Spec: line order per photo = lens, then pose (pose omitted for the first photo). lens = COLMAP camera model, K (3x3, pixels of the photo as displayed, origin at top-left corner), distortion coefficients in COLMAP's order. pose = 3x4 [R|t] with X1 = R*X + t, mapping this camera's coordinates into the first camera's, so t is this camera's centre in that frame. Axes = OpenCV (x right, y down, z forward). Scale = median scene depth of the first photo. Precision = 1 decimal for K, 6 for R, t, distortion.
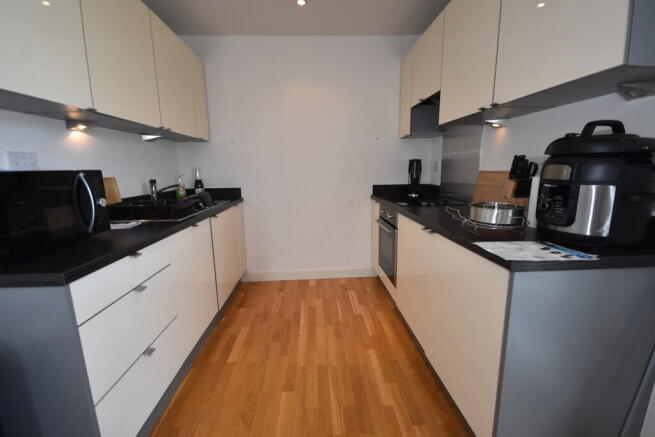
lens RADIAL K [[279.2, 0, 327.5], [0, 279.2, 218.5], [0, 0, 1]] dist [0.000534, -0.012547]
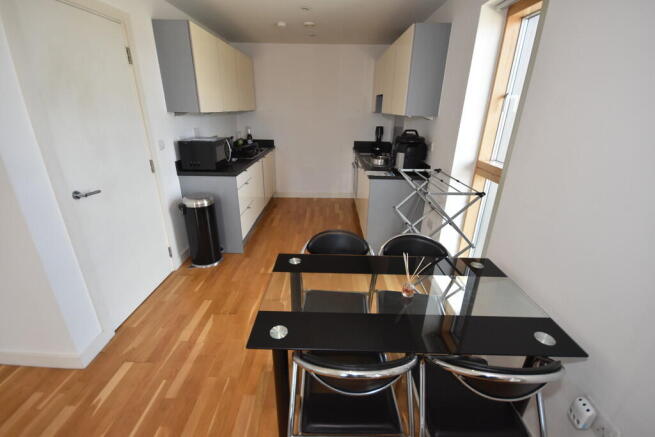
lens RADIAL K [[279.2, 0, 327.5], [0, 279.2, 218.5], [0, 0, 1]] dist [0.000534, -0.012547]
pose [[0.997801, 0.050961, -0.042379, 0.117501], [-0.041638, 0.979433, 0.197429, 0.008159], [0.051568, -0.195230, 0.979401, -0.799586]]
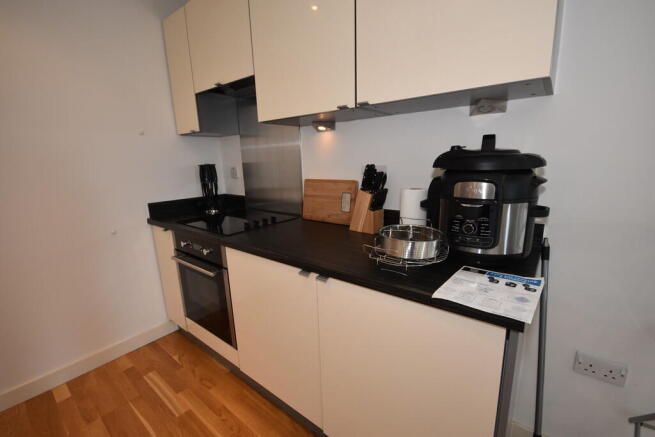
lens RADIAL K [[279.2, 0, 327.5], [0, 279.2, 218.5], [0, 0, 1]] dist [0.000534, -0.012547]
pose [[0.655204, -0.165019, 0.737208, -0.061426], [0.155521, 0.984412, 0.082133, -0.085695], [-0.739270, 0.060838, 0.670655, 0.285582]]
